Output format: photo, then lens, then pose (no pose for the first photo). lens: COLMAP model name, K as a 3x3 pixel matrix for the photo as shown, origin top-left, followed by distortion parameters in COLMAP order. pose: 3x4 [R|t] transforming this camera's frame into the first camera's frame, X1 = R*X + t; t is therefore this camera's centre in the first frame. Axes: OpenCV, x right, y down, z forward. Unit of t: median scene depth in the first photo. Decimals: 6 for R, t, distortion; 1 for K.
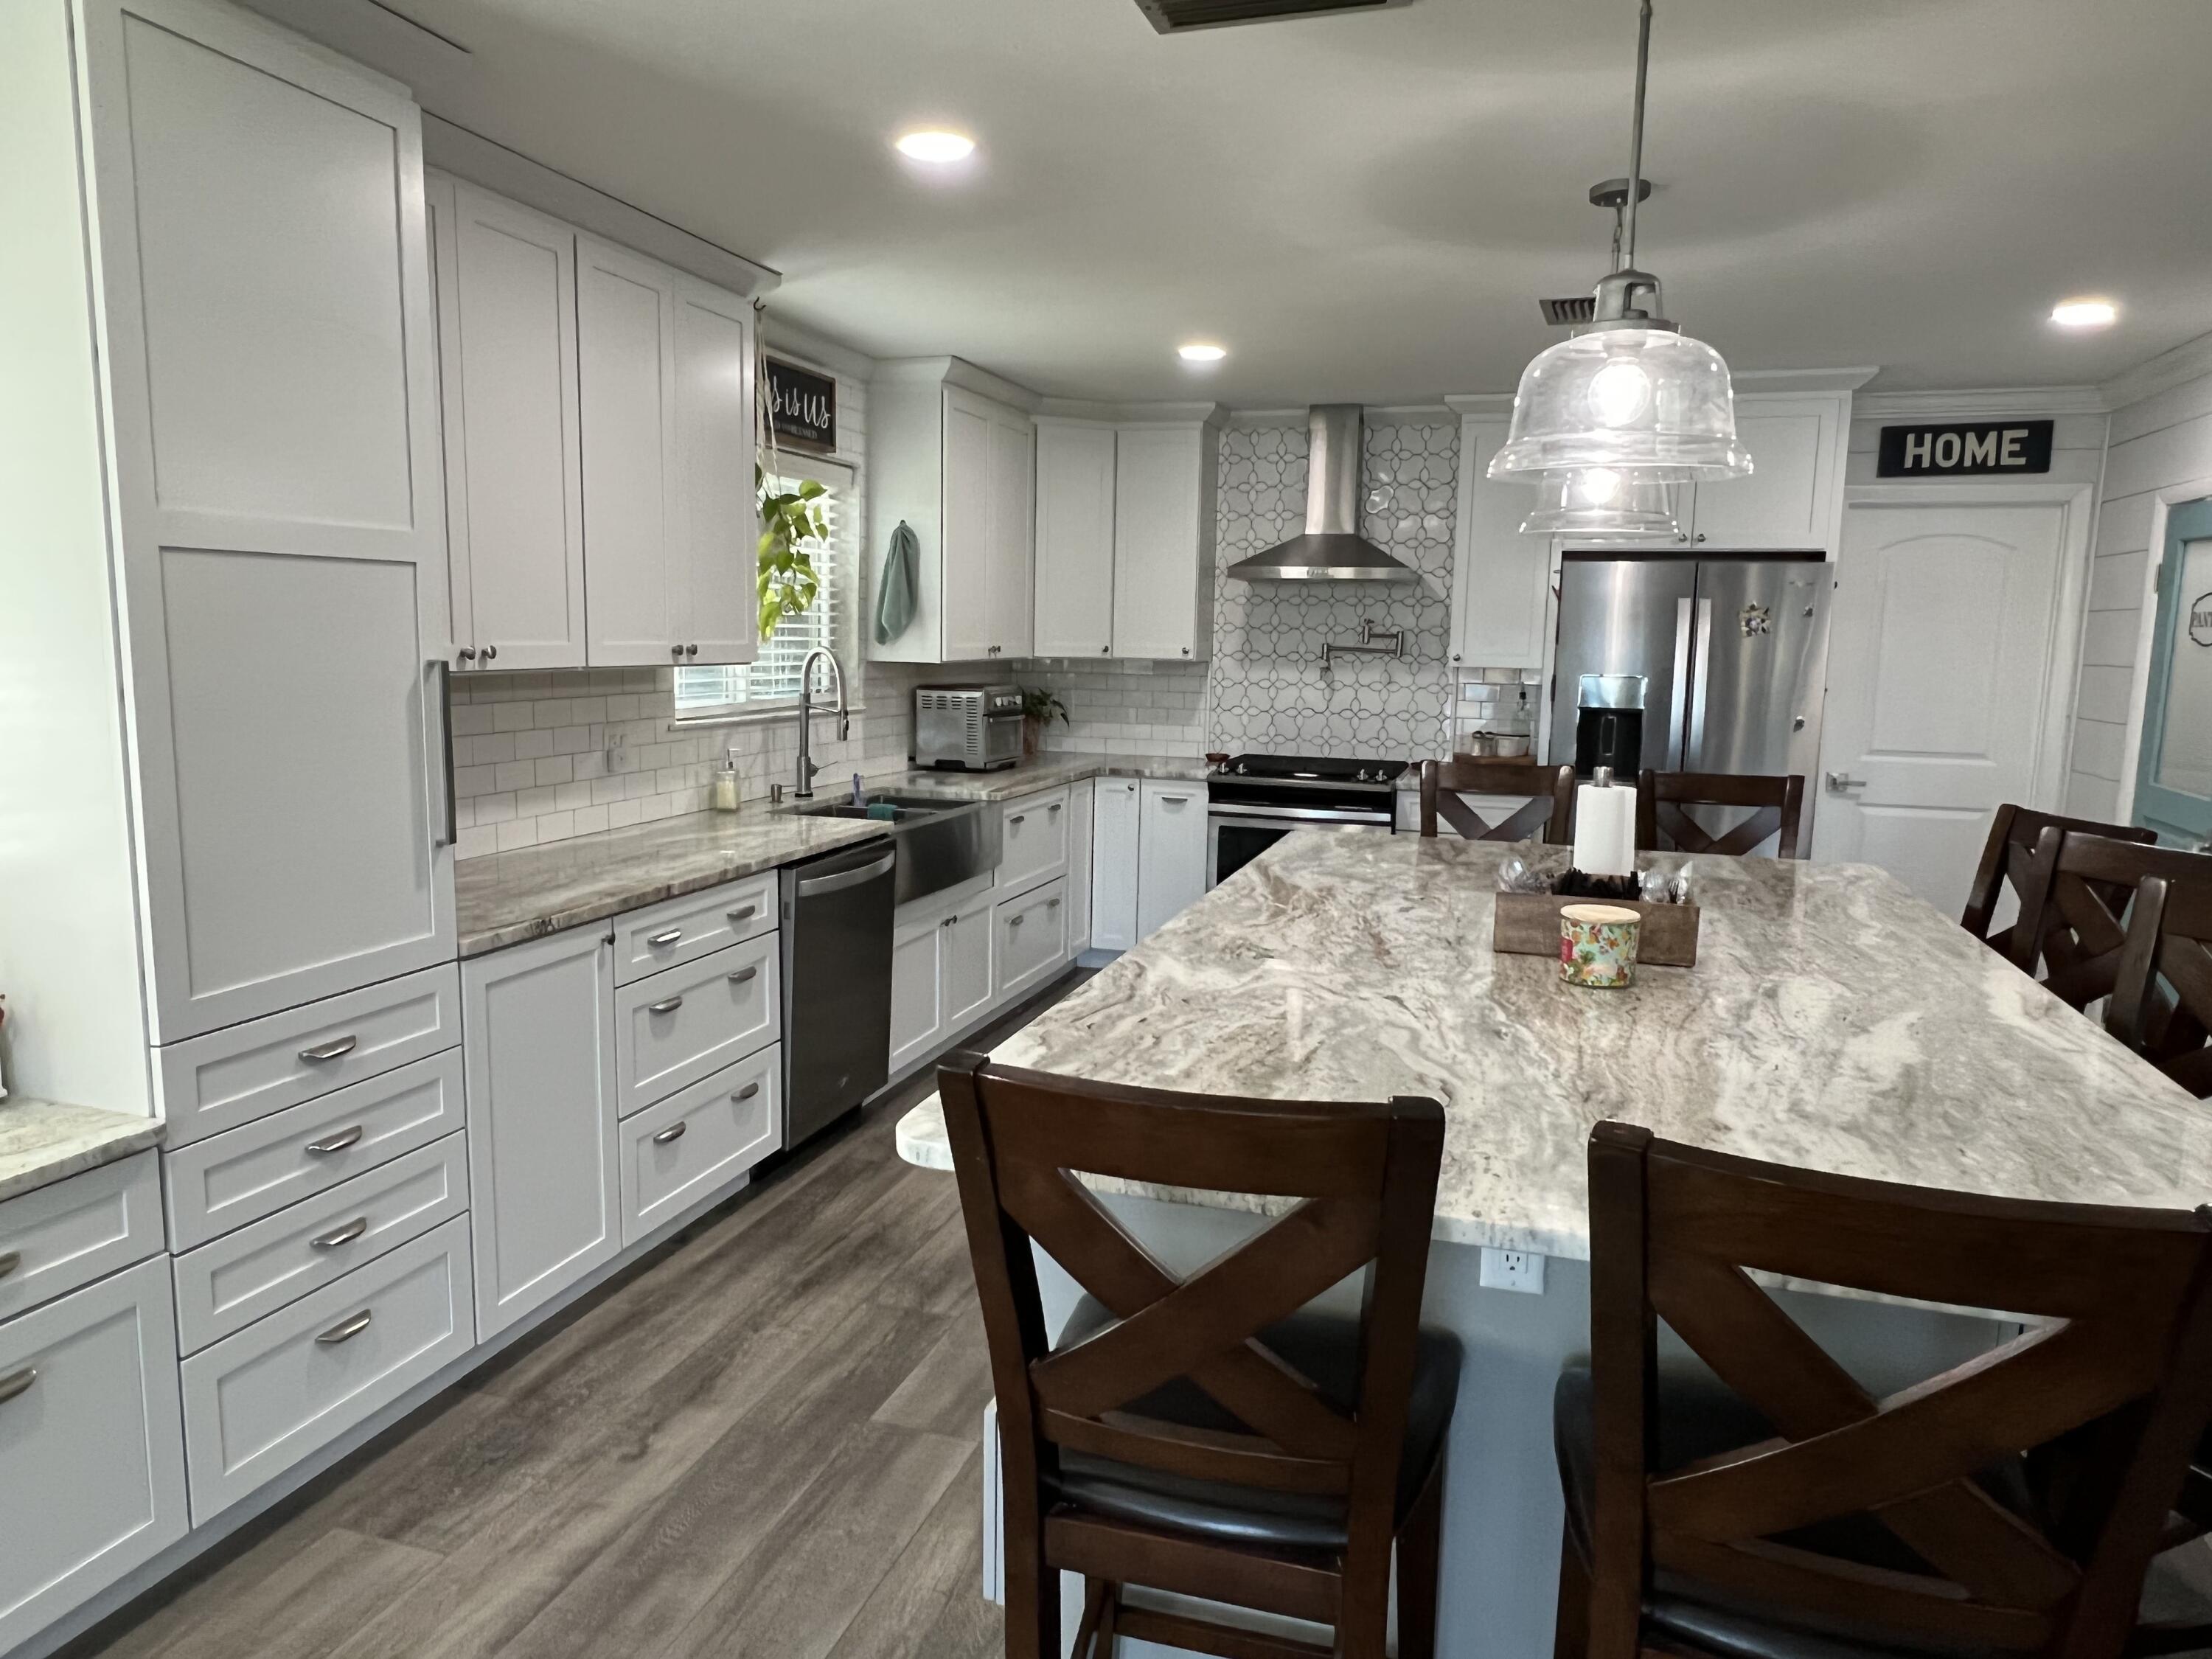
lens RADIAL K [[1444.4, 0, 1086.0], [0, 1444.4, 831.3], [0, 0, 1]] dist [0.001562, -0.003174]
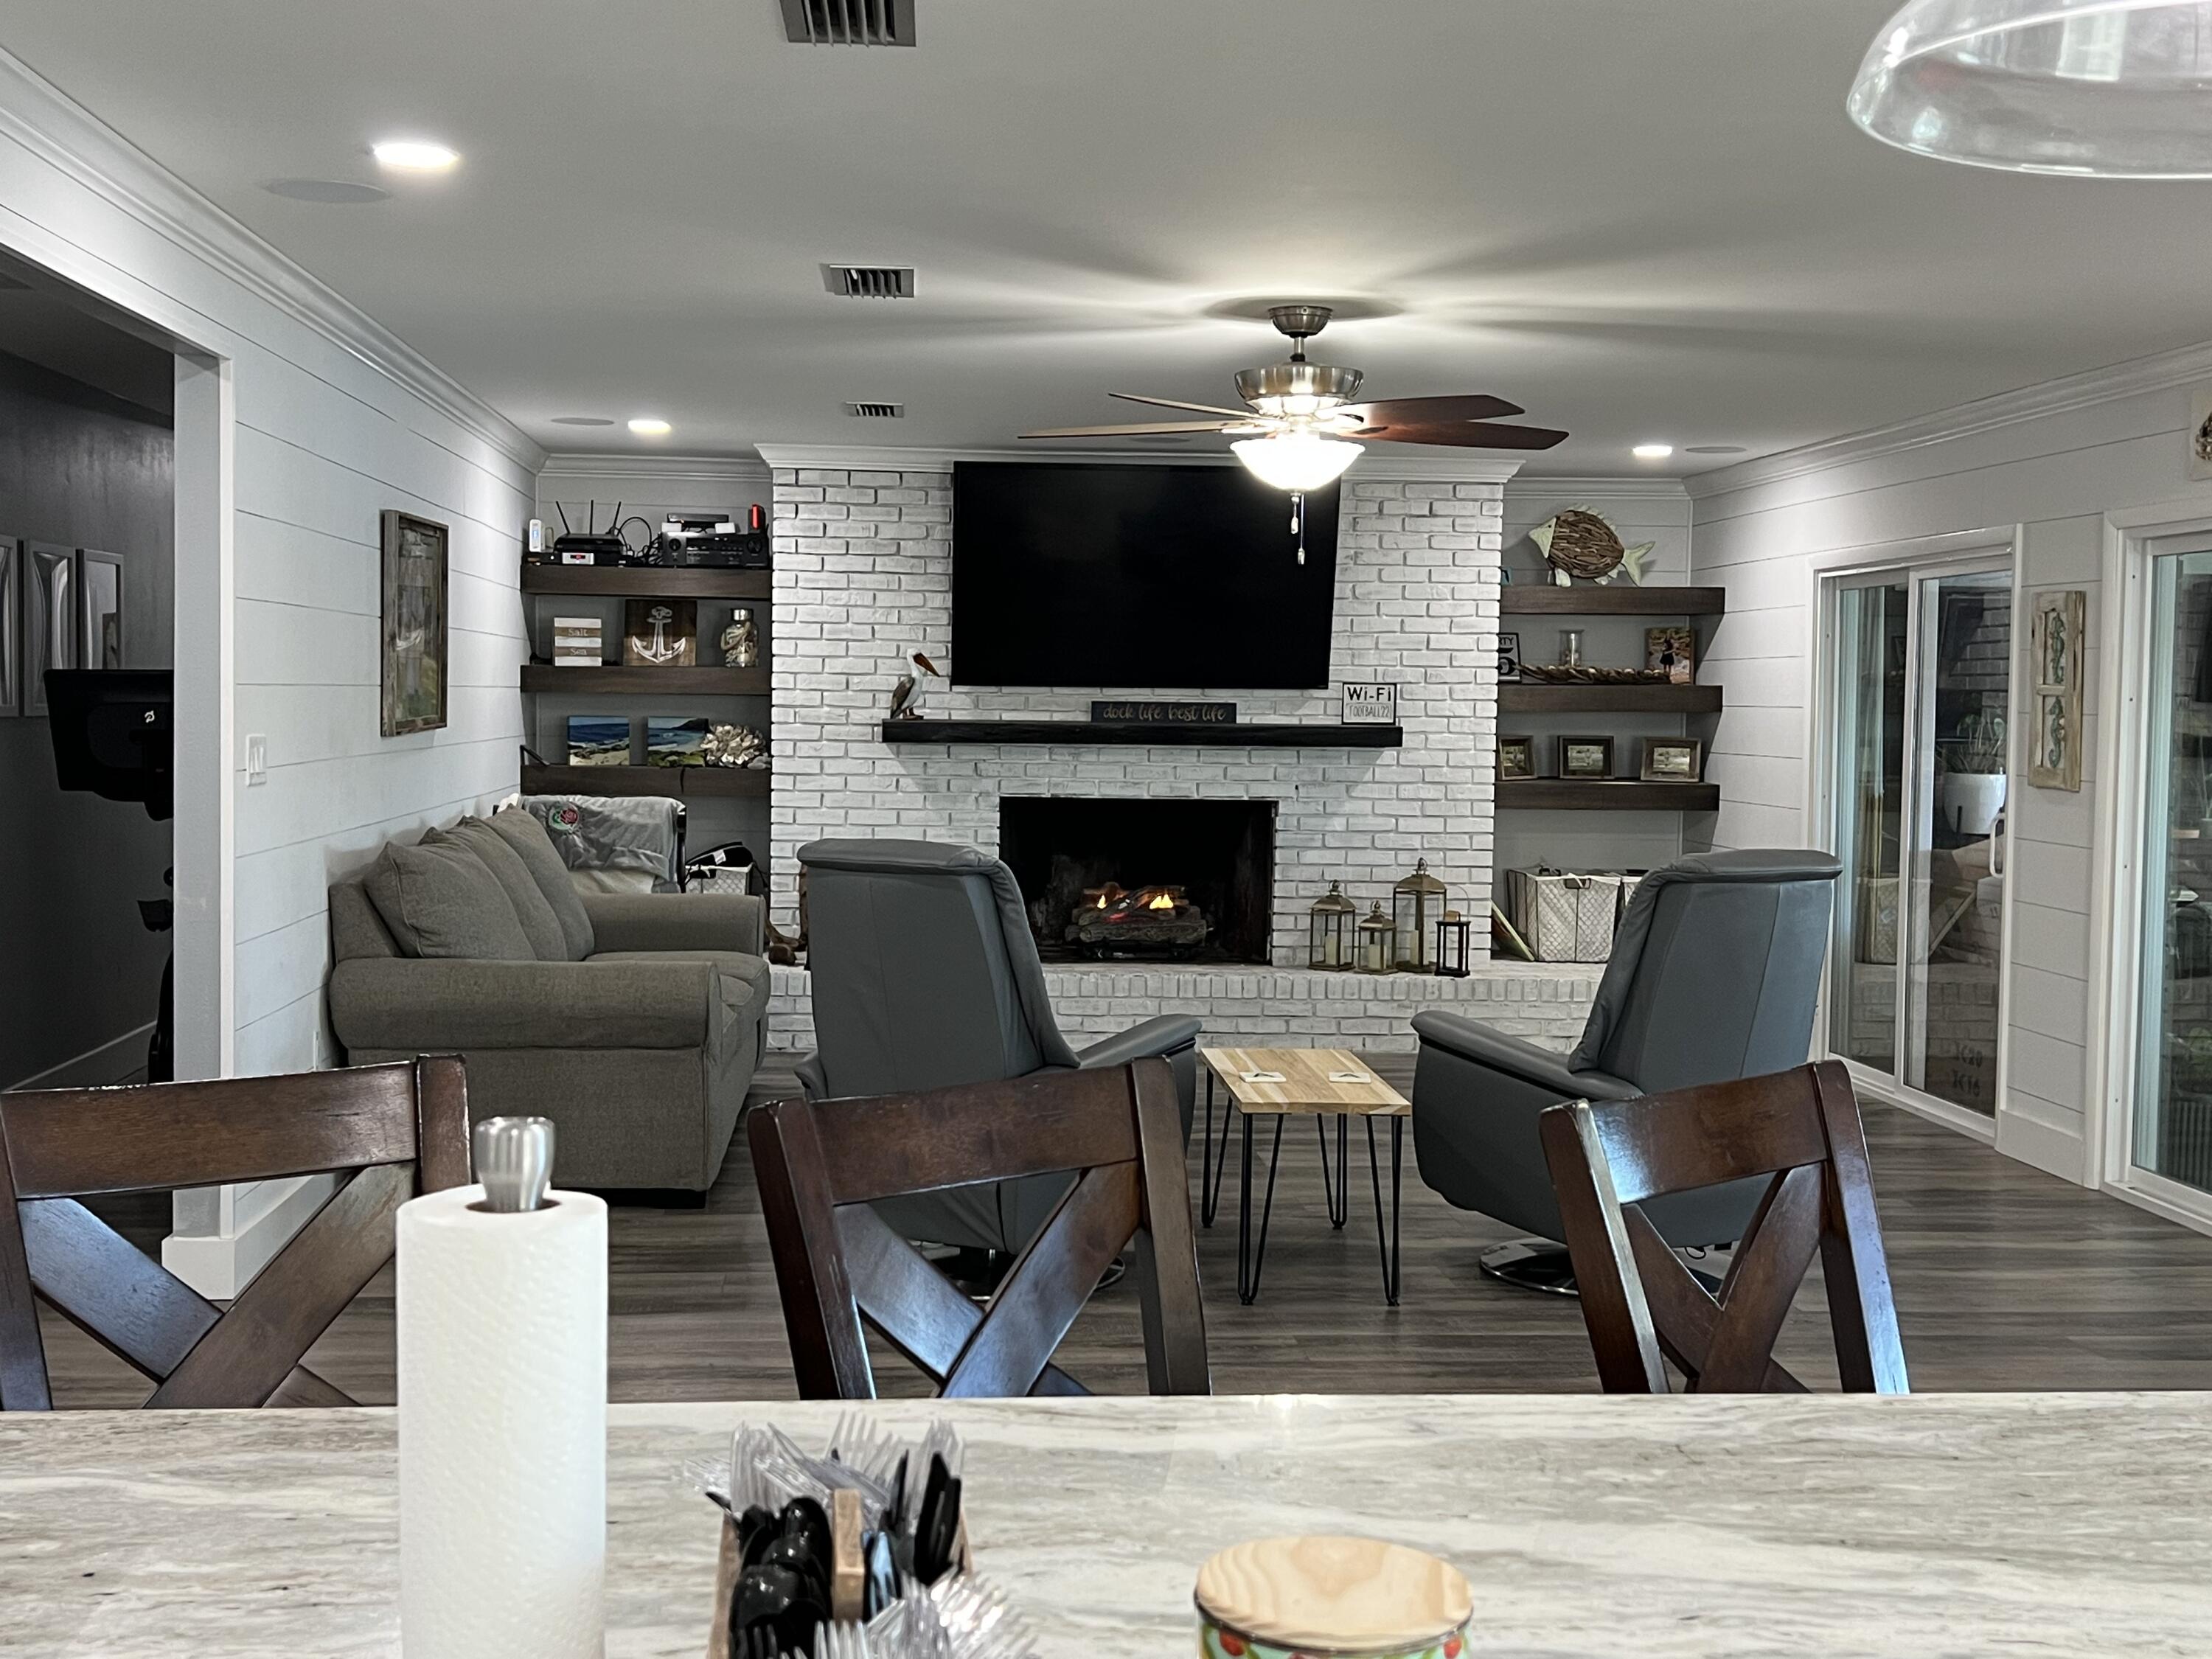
lens RADIAL K [[2525.2, 0, 1098.3], [0, 2525.2, 869.3], [0, 0, 1]] dist [0.073654, 0.000000]
pose [[-0.392475, -0.087530, 0.915588, -0.027963], [0.106012, 0.984522, 0.139563, -0.076321], [-0.913633, 0.151838, -0.377121, 0.617730]]
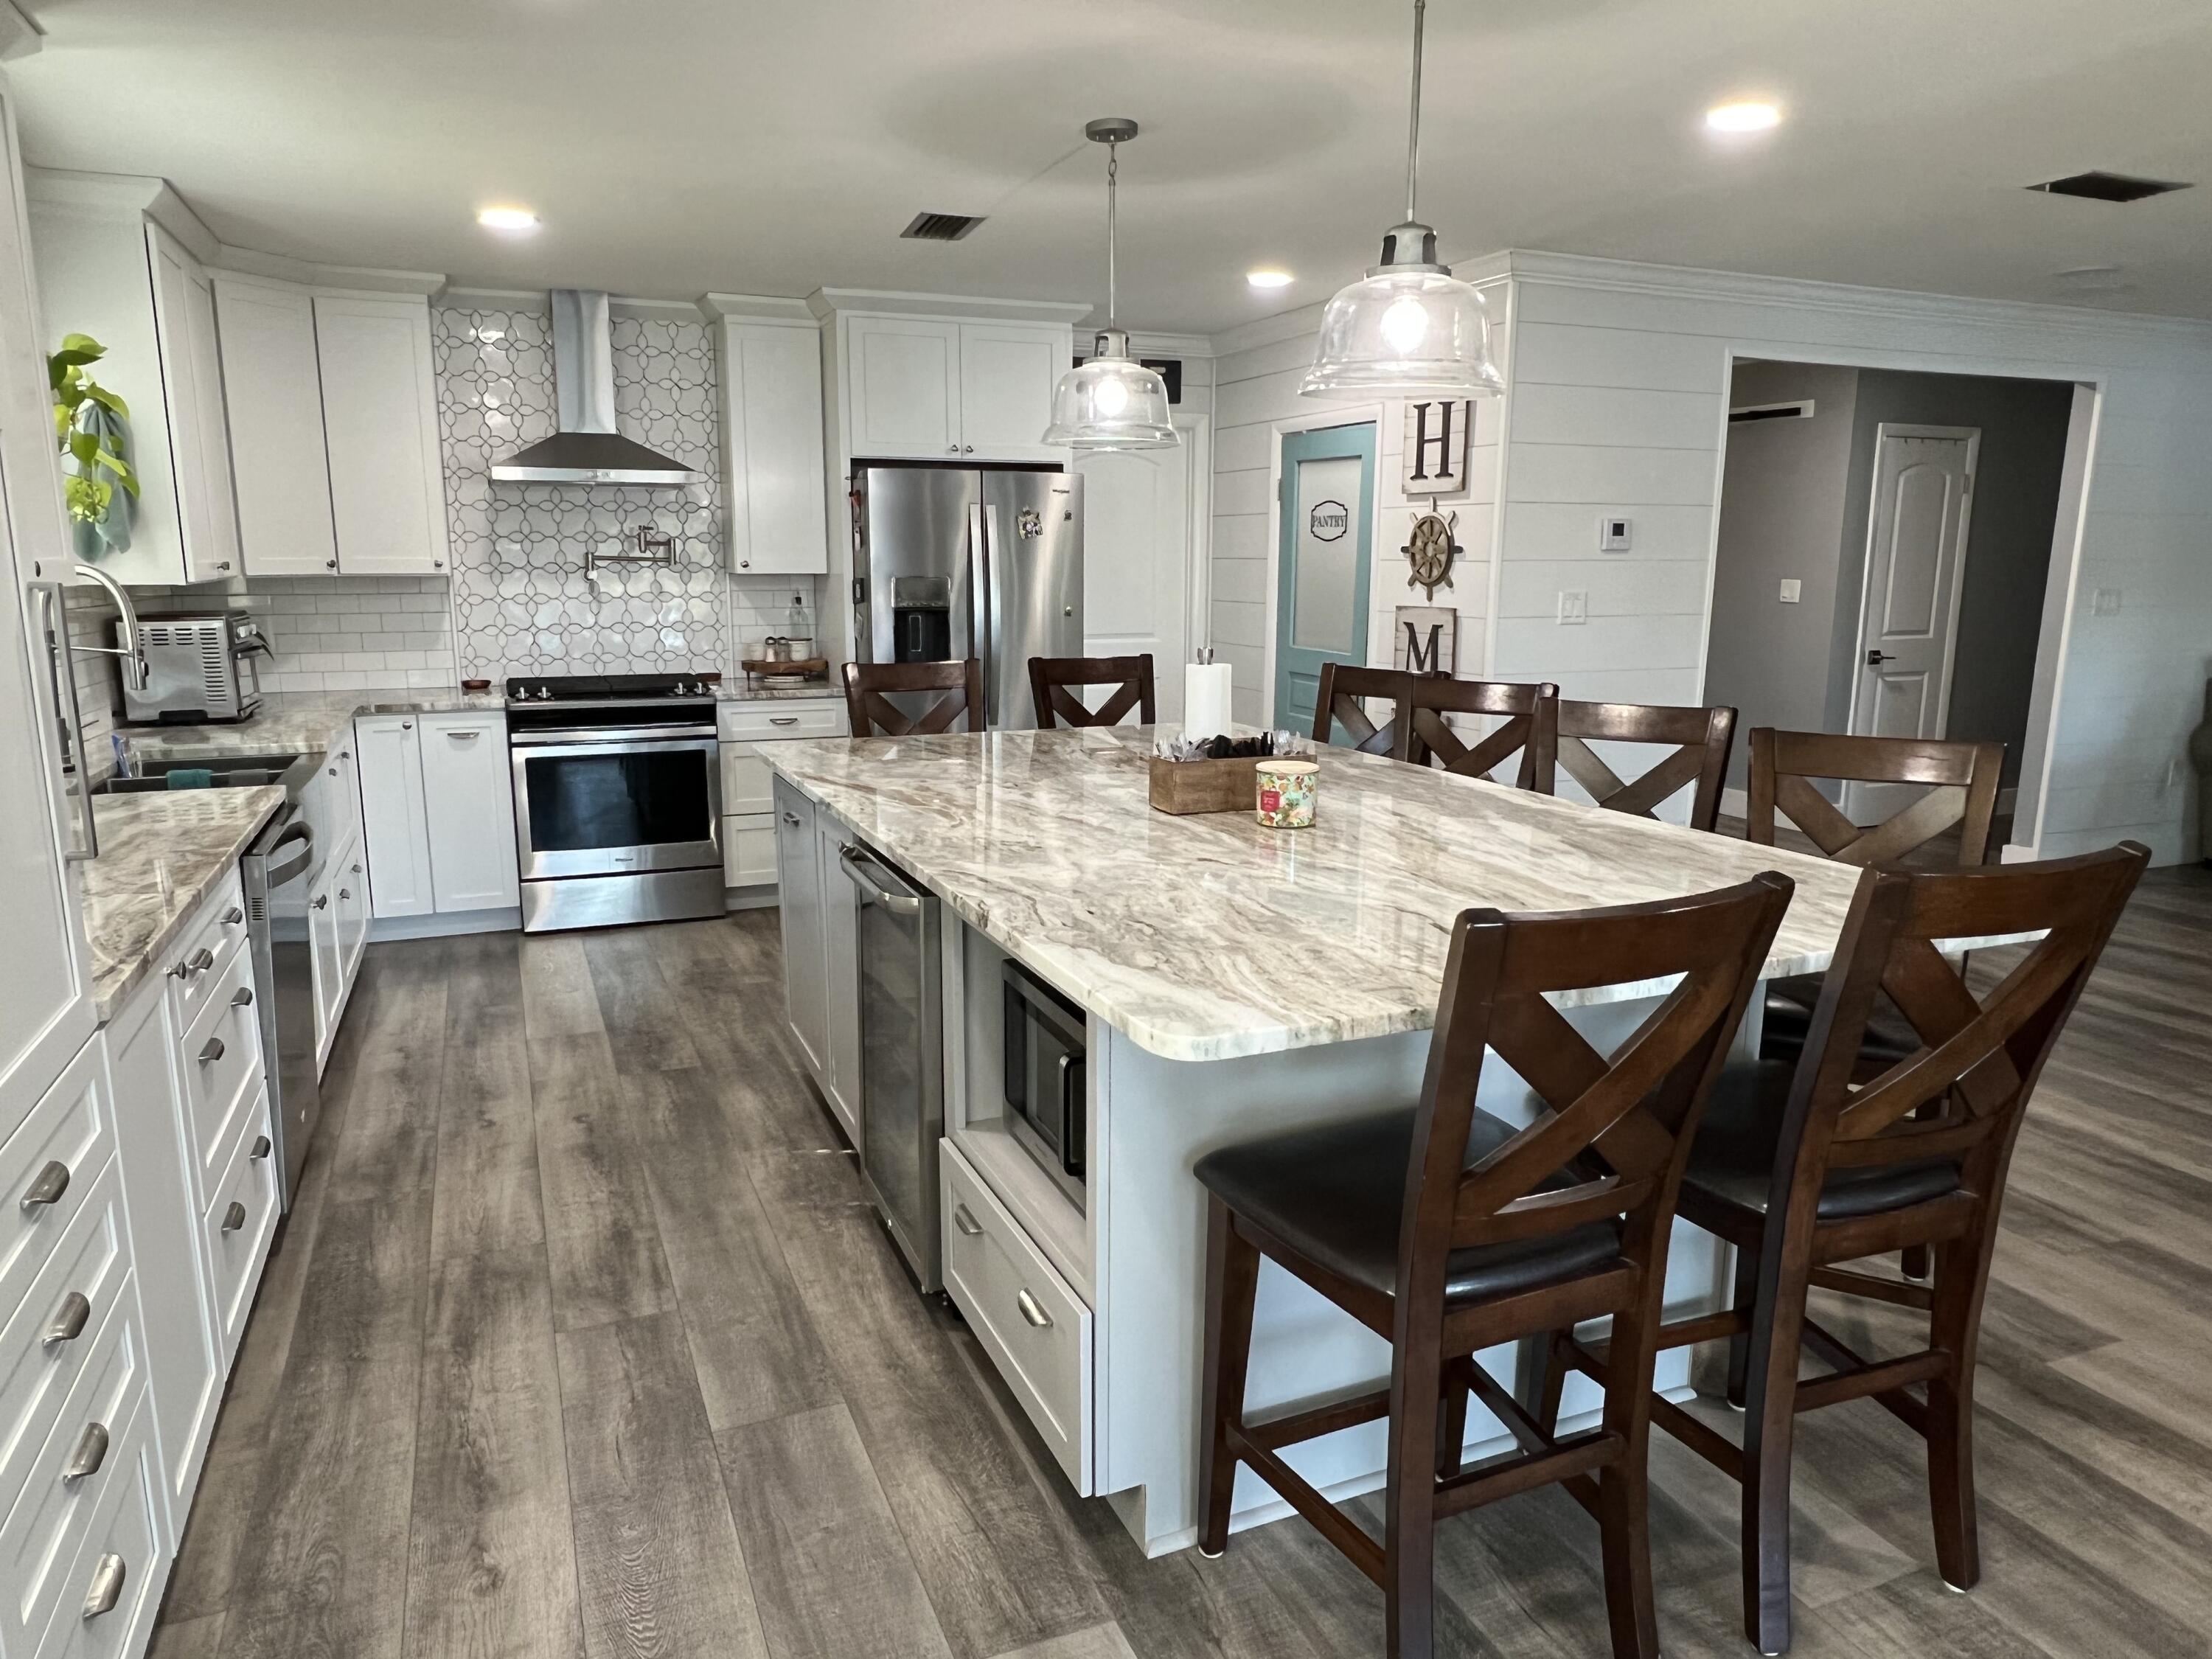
lens RADIAL K [[1444.4, 0, 1094.3], [0, 1444.4, 839.3], [0, 0, 1]] dist [0.001562, -0.003174]
pose [[0.757555, -0.143698, 0.636758, -0.274193], [0.102367, 0.989552, 0.101527, -0.010853], [-0.644694, -0.011729, 0.764351, 0.098583]]
